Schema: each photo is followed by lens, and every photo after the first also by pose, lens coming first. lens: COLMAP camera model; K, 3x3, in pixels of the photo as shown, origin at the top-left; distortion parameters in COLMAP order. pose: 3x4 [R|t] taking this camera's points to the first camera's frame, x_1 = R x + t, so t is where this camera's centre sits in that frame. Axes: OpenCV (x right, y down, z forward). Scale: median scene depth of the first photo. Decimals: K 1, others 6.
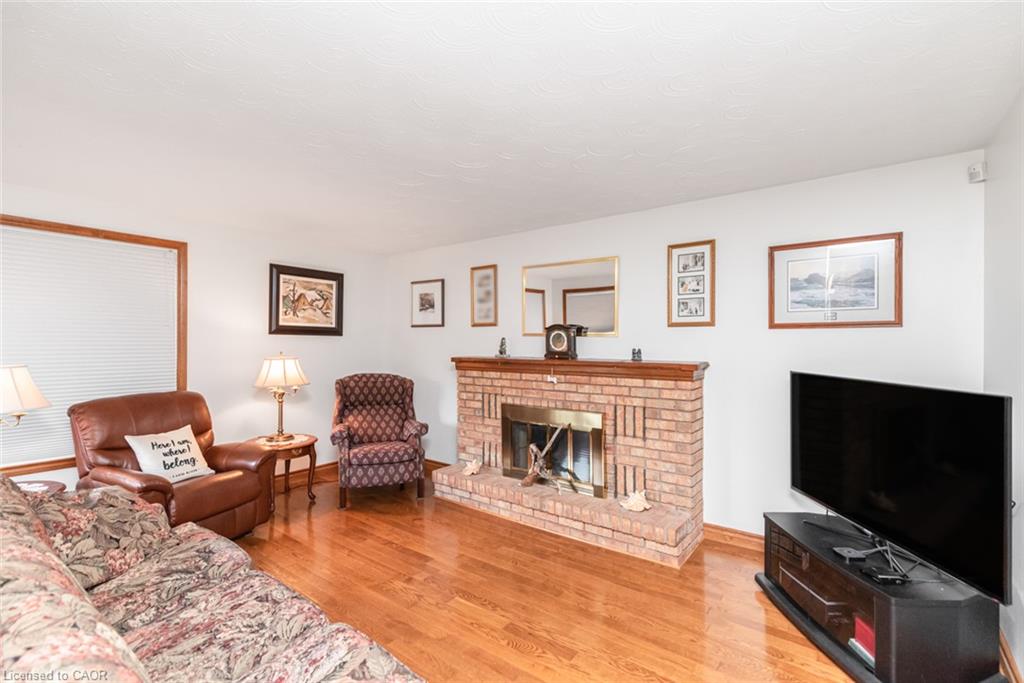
lens RADIAL K [[470.7, 0, 514.7], [0, 470.7, 345.5], [0, 0, 1]] dist [0.019123, -0.002888]
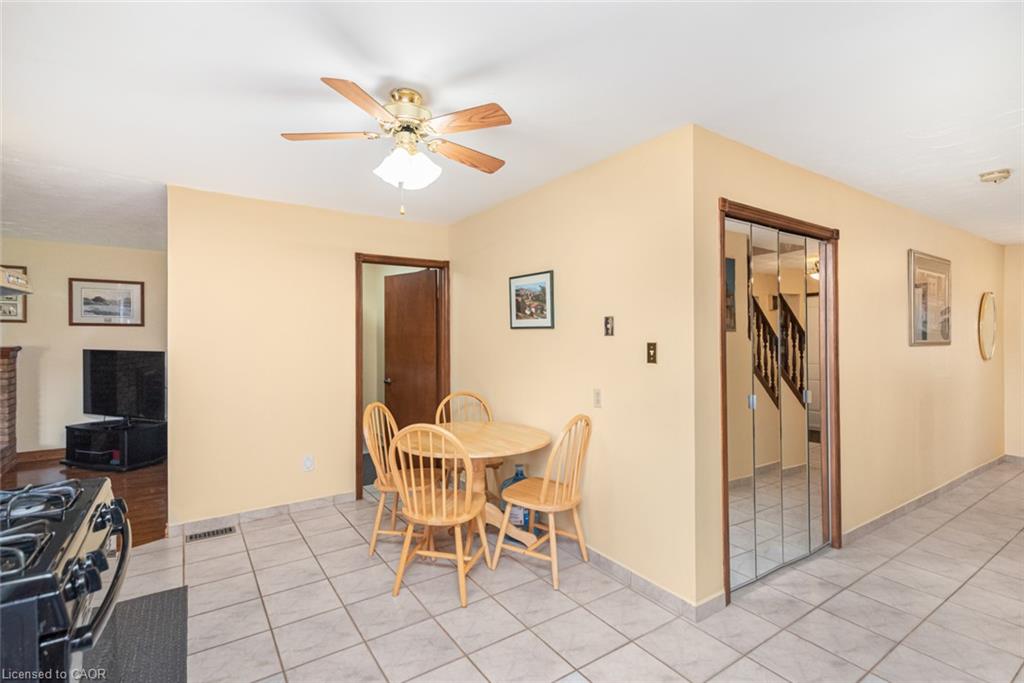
lens RADIAL K [[470.7, 0, 506.1], [0, 470.7, 341.1], [0, 0, 1]] dist [0.019123, -0.002888]
pose [[0.339555, -0.003858, 0.940578, -0.434049], [0.006751, 0.999976, 0.001664, 0.022514], [-0.940562, 0.005785, 0.339573, -0.846319]]
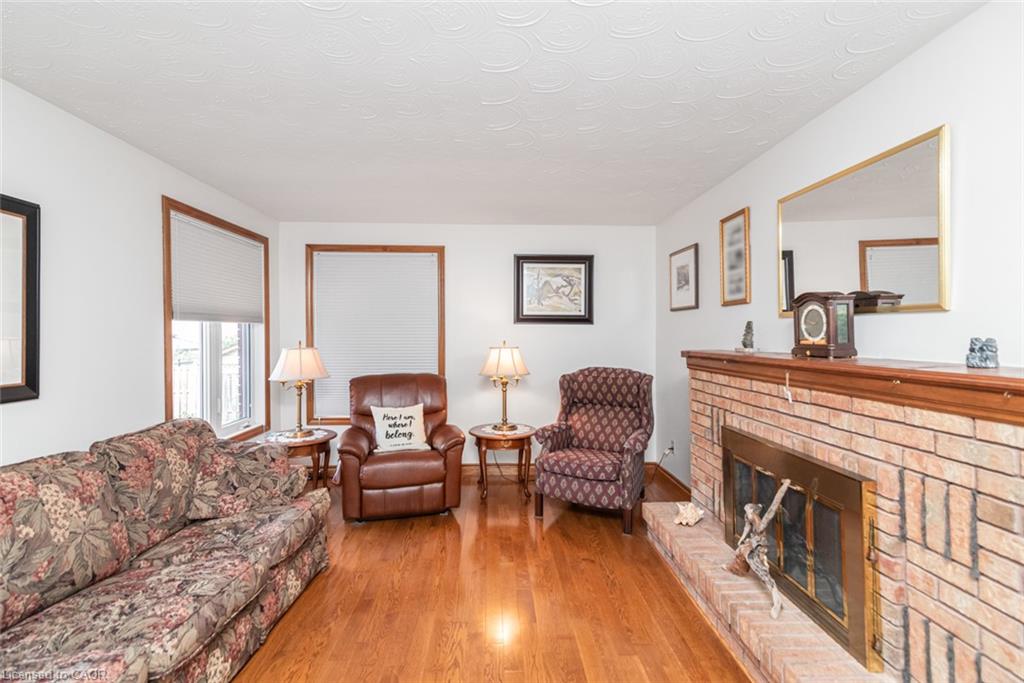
lens RADIAL K [[470.7, 0, 512.2], [0, 470.7, 333.7], [0, 0, 1]] dist [0.019123, -0.002888]
pose [[0.622386, -0.004738, -0.782696, 0.298804], [-0.001520, 0.999972, -0.007262, 0.005610], [0.782709, 0.005710, 0.622361, 0.396743]]
